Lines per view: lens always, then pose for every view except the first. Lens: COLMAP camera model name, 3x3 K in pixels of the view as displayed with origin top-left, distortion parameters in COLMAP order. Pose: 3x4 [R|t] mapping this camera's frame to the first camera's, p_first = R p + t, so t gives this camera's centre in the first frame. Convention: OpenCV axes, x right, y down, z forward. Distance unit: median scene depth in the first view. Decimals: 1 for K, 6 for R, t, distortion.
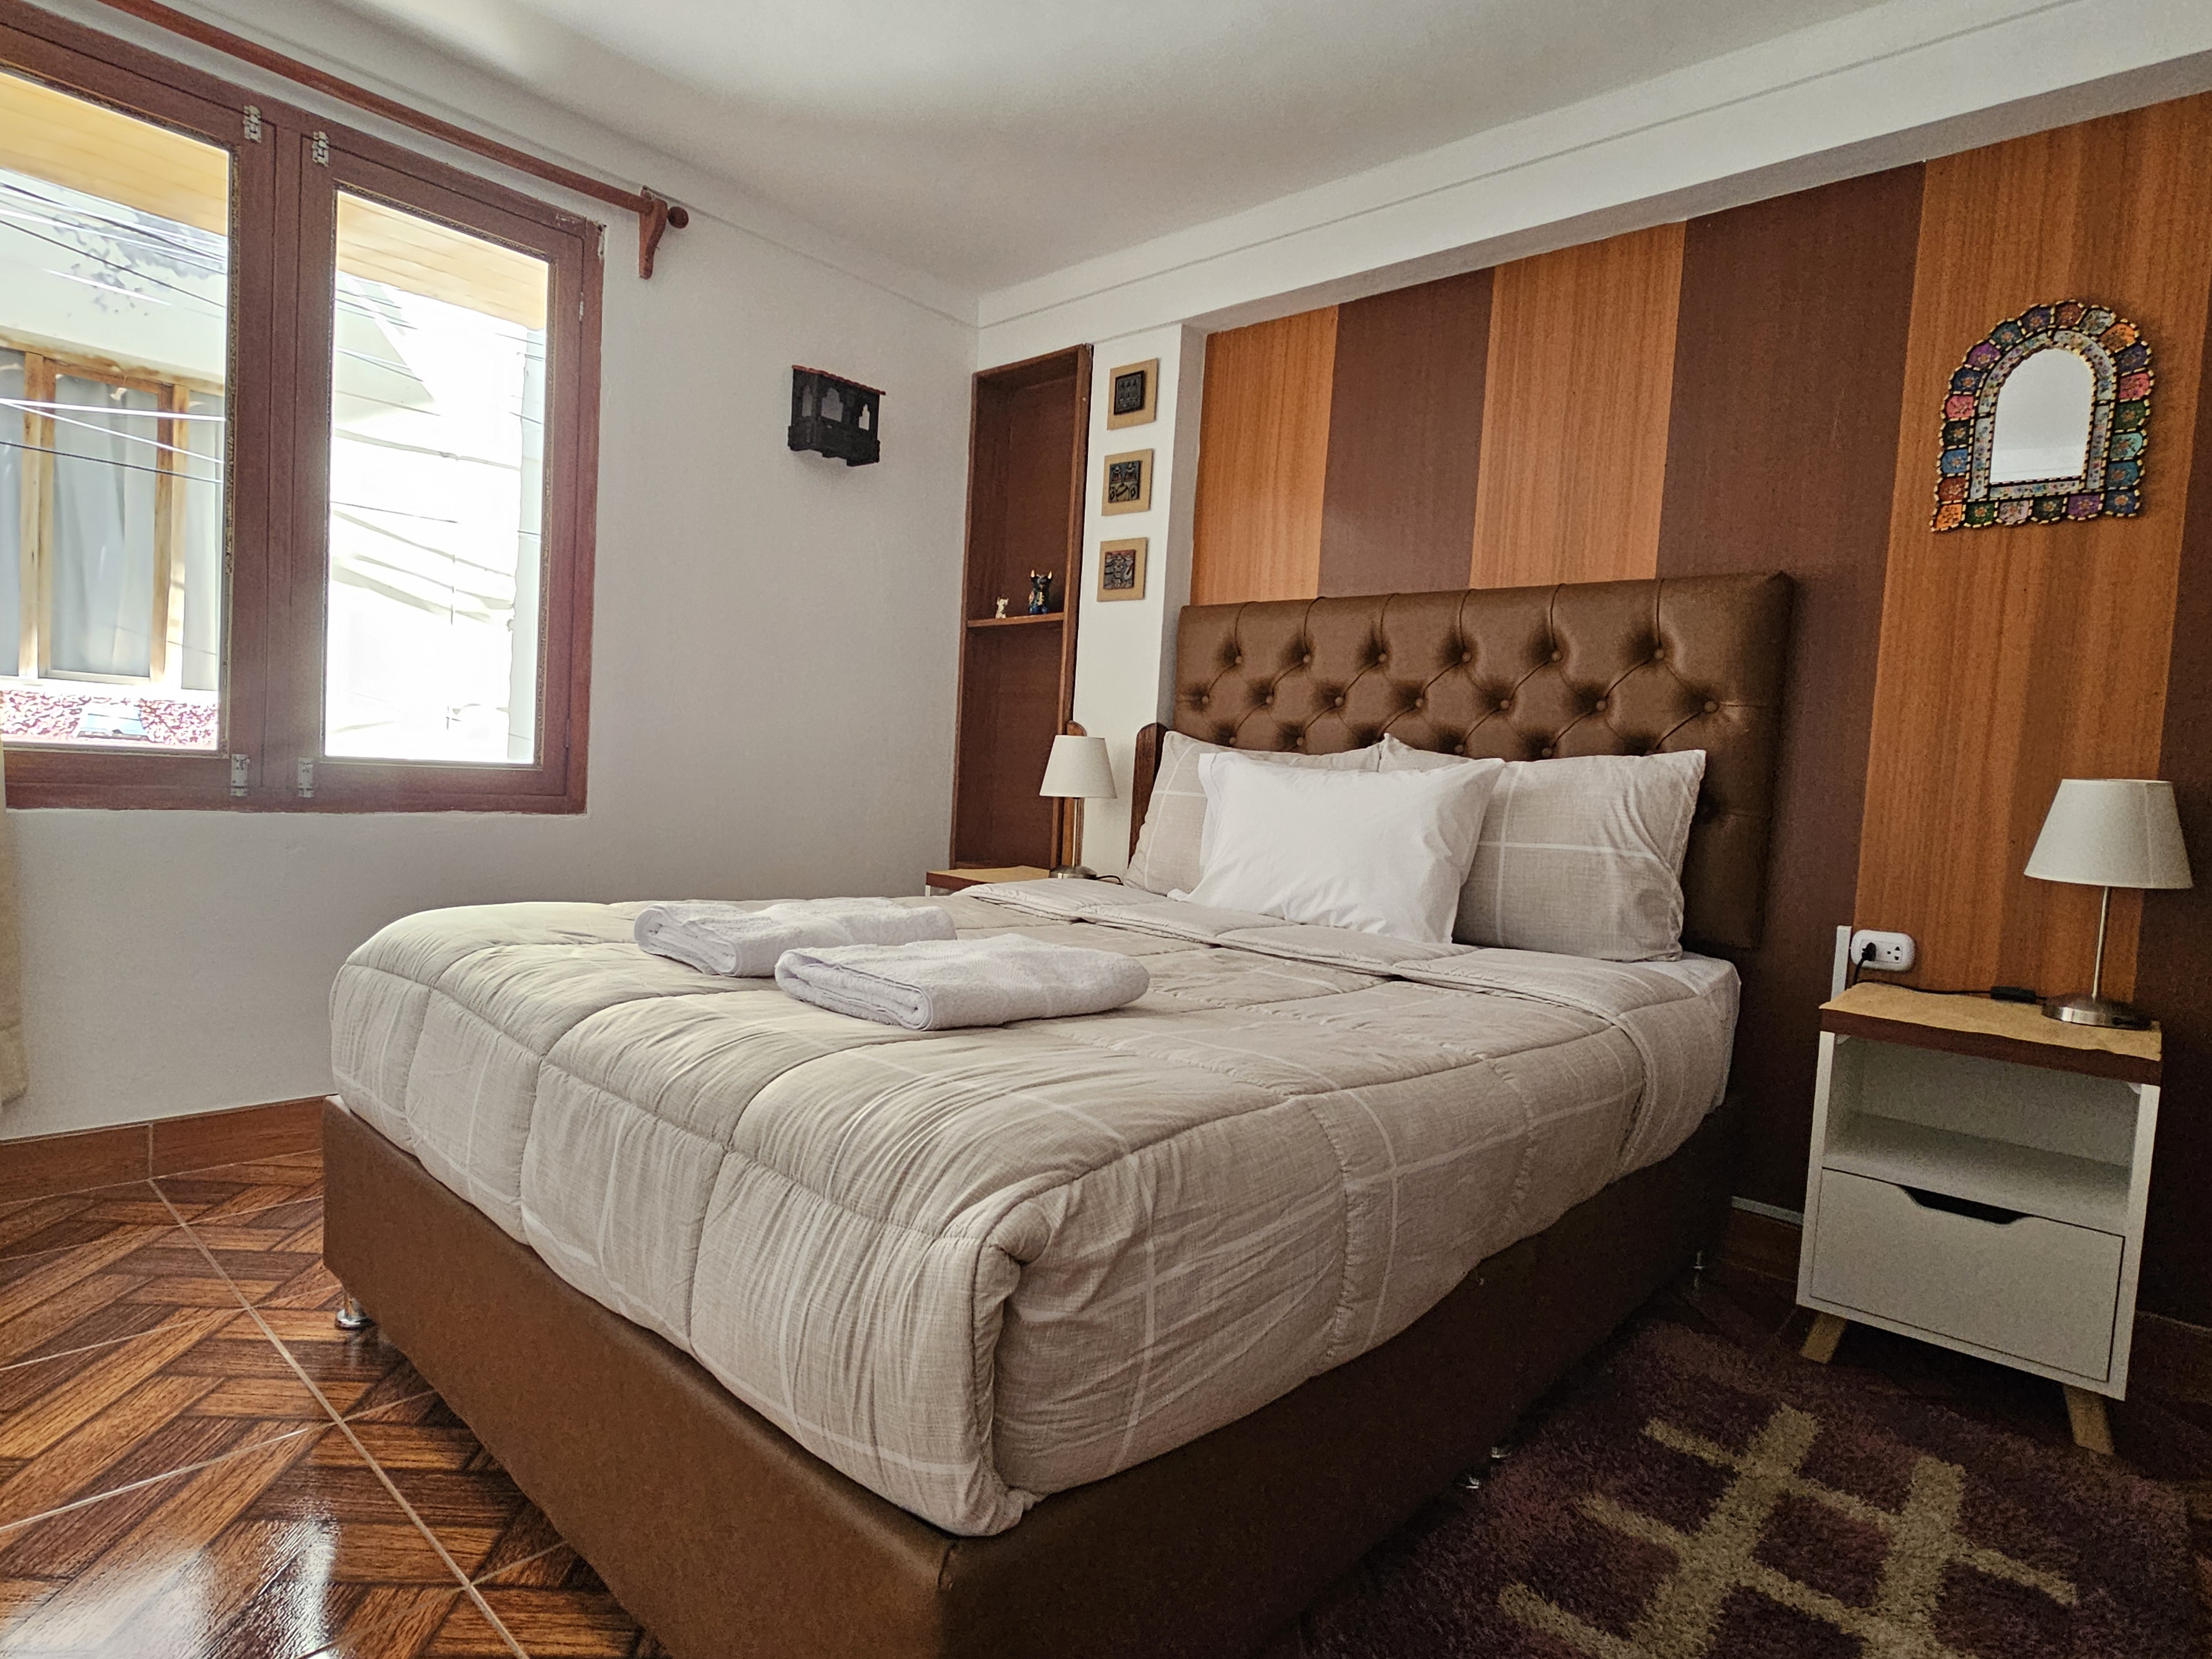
lens RADIAL K [[1223.9, 0, 1187.7], [0, 1223.9, 868.2], [0, 0, 1]] dist [-0.055416, 0.027376]
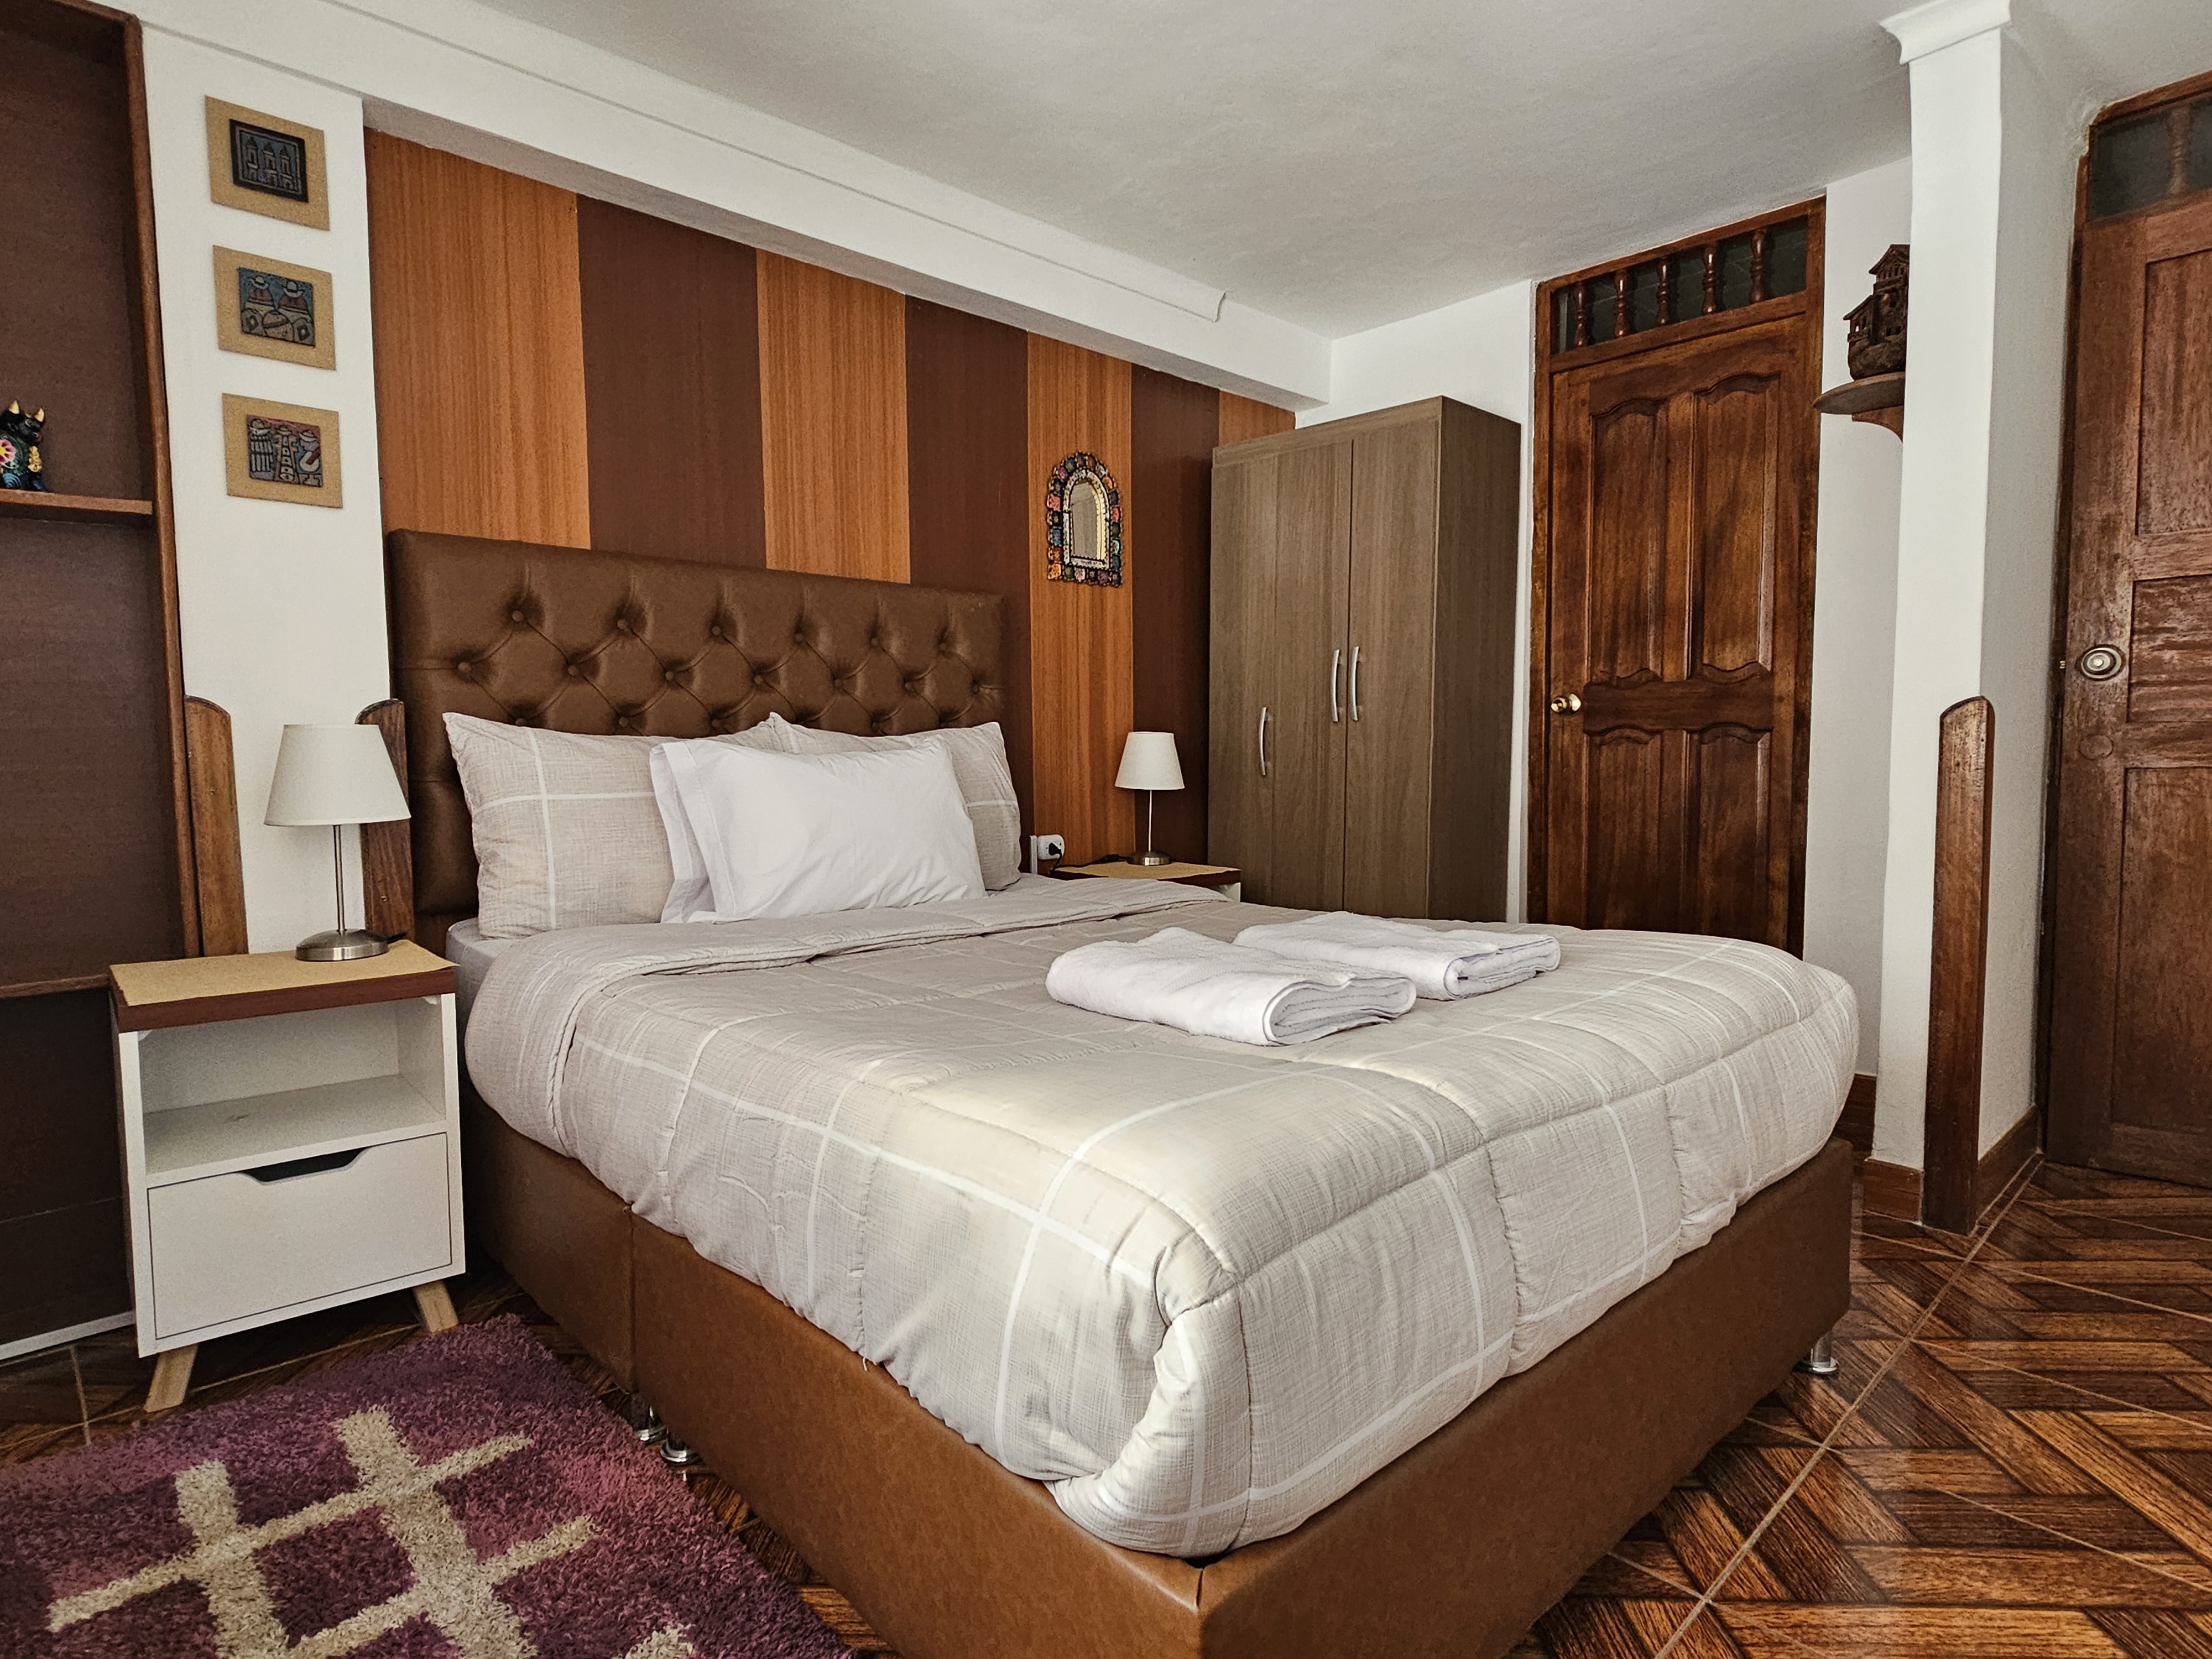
lens RADIAL K [[1191.0, 0, 1106.0], [0, 1191.0, 829.5], [0, 0, 1]] dist [0.002203, -0.001373]
pose [[0.104223, -0.109443, 0.988514, -0.805972], [0.100178, 0.990027, 0.099048, -0.092657], [-0.989496, 0.088704, 0.114148, 0.681394]]
